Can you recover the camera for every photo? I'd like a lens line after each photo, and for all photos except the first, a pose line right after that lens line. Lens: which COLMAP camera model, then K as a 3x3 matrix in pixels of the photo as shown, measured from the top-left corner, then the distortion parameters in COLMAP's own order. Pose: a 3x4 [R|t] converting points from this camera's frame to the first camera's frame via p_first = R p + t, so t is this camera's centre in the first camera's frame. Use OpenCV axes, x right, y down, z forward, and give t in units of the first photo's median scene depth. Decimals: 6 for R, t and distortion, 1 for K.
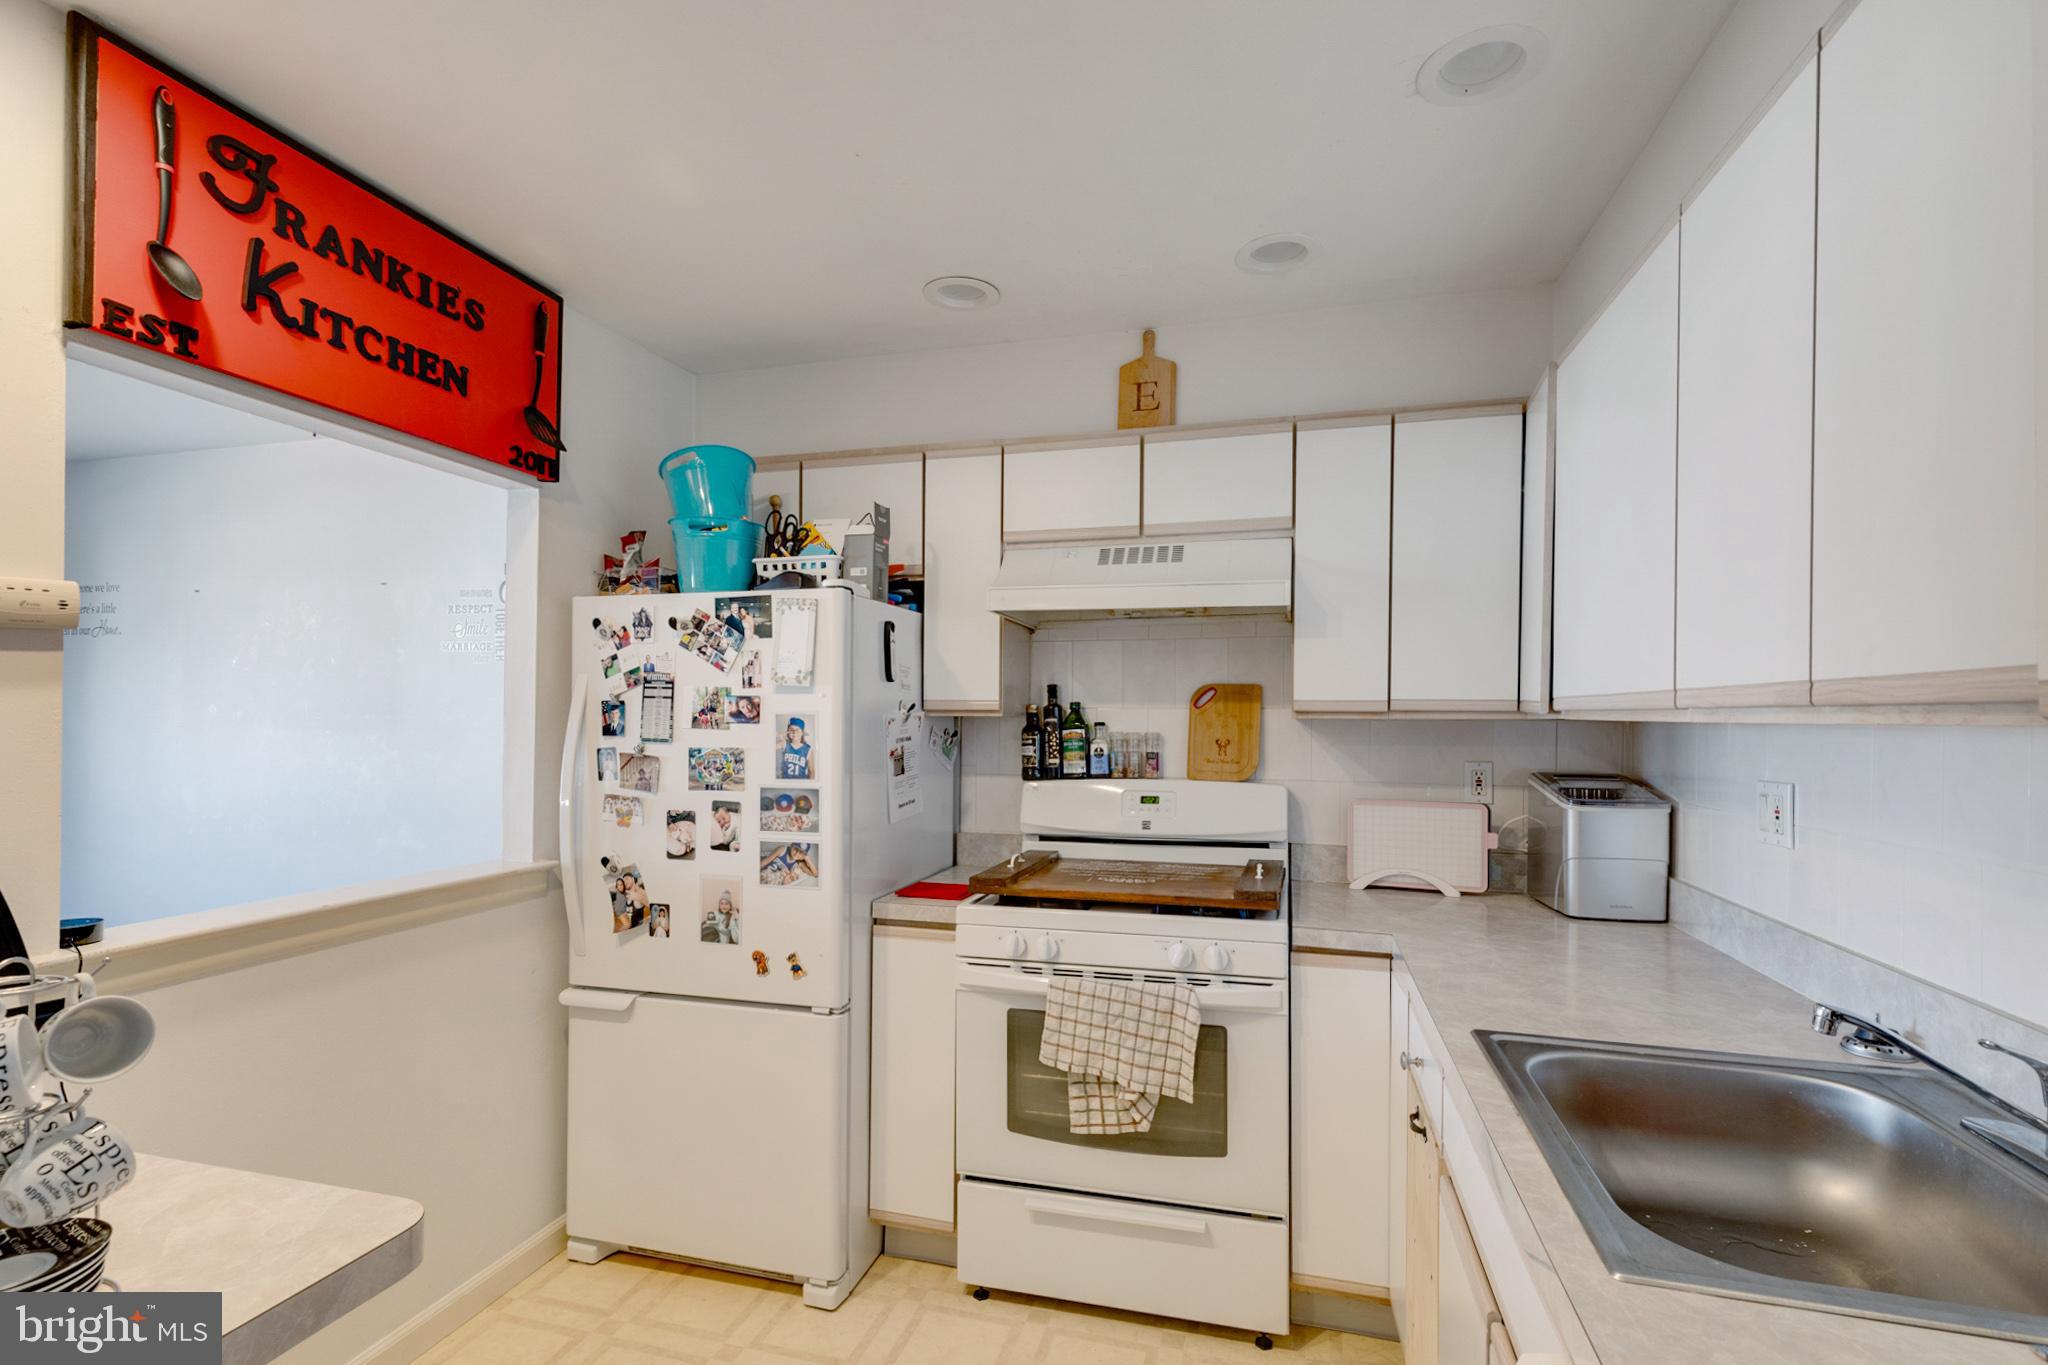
lens RADIAL K [[941.6, 0, 1026.8], [0, 941.6, 704.9], [0, 0, 1]] dist [0.013550, -0.000038]
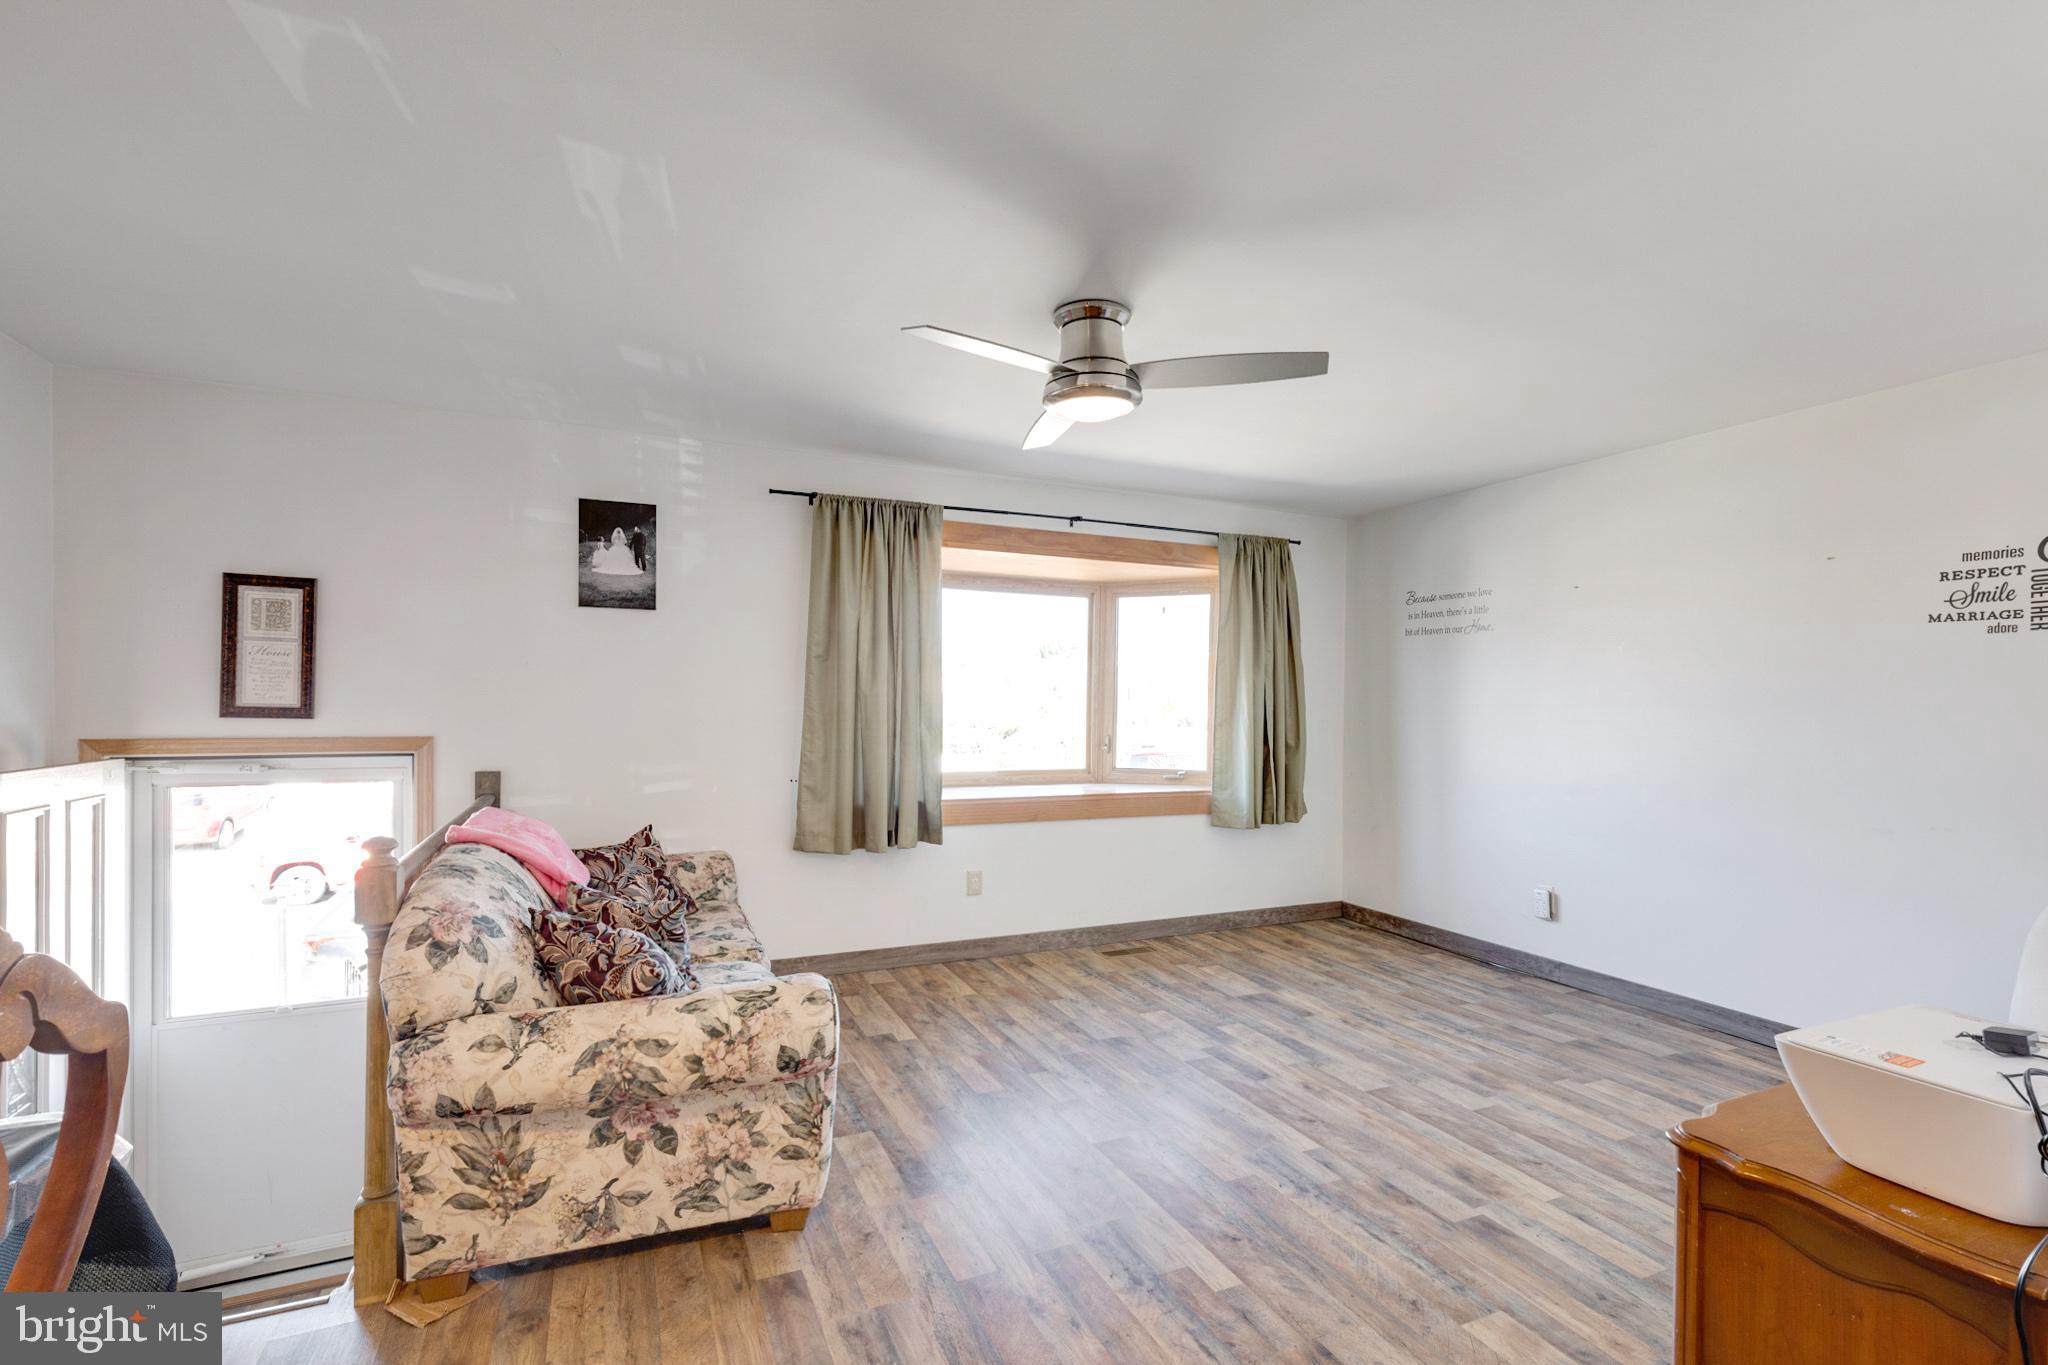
lens RADIAL K [[921.0, 0, 1019.5], [0, 921.0, 714.0], [0, 0, 1]] dist [0.004745, 0.000167]
pose [[0.637250, 0.009771, -0.770595, -0.752347], [0.005952, 0.999827, 0.017600, 0.015040], [0.770634, -0.015802, 0.637082, -0.376197]]
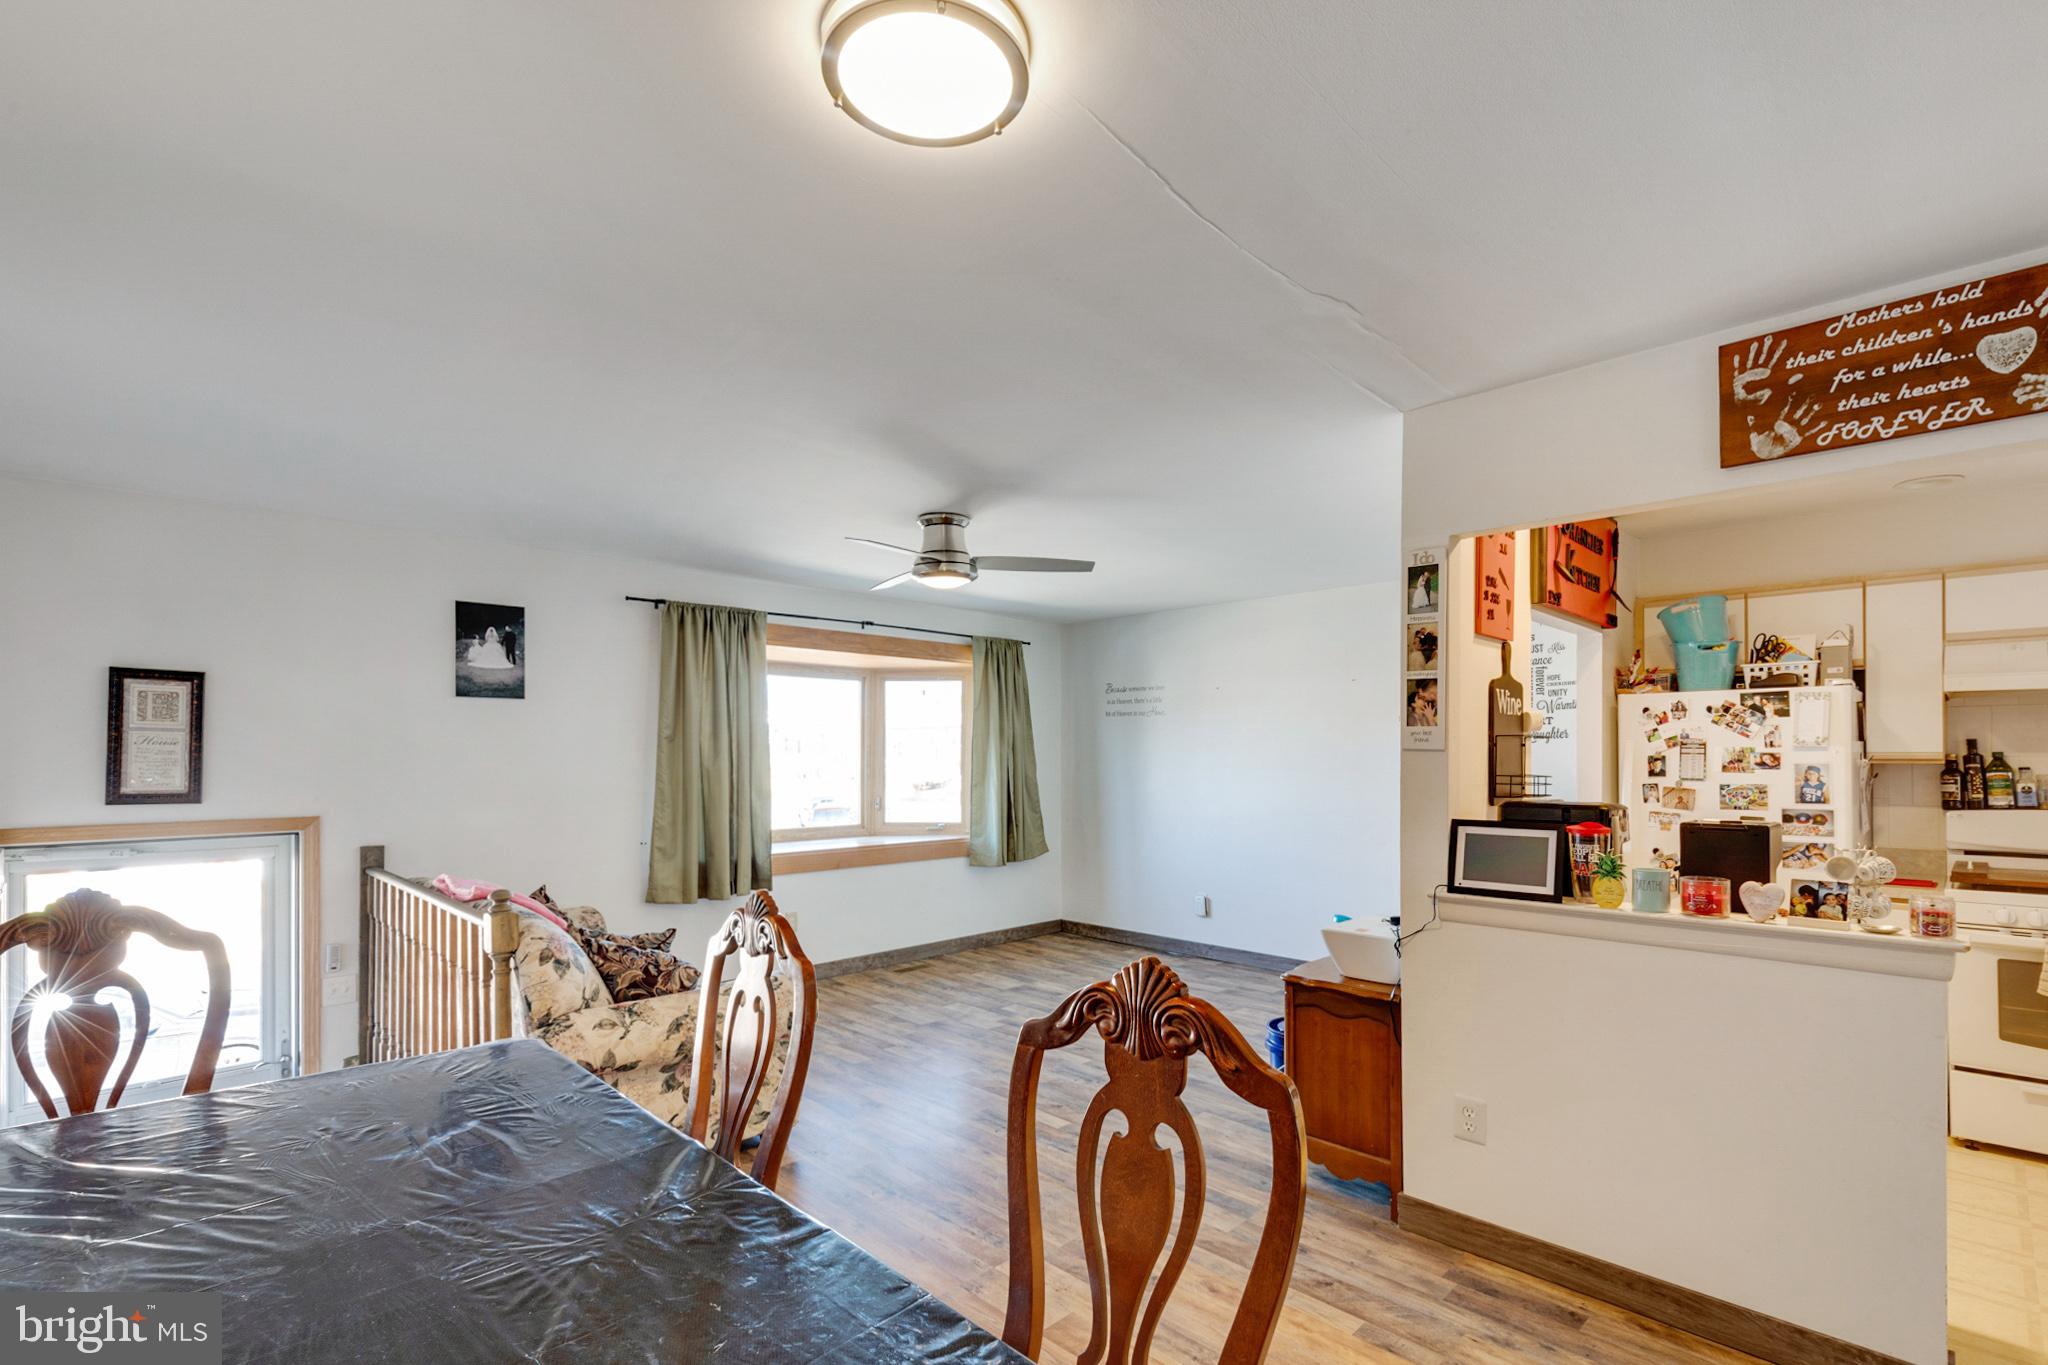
lens RADIAL K [[934.1, 0, 1024.4], [0, 934.1, 746.7], [0, 0, 1]] dist [-0.000393, -0.000151]
pose [[0.866758, -0.012045, -0.498583, -0.588480], [0.014367, 0.999896, 0.000820, -0.038220], [0.498521, -0.007874, 0.866842, -1.015786]]
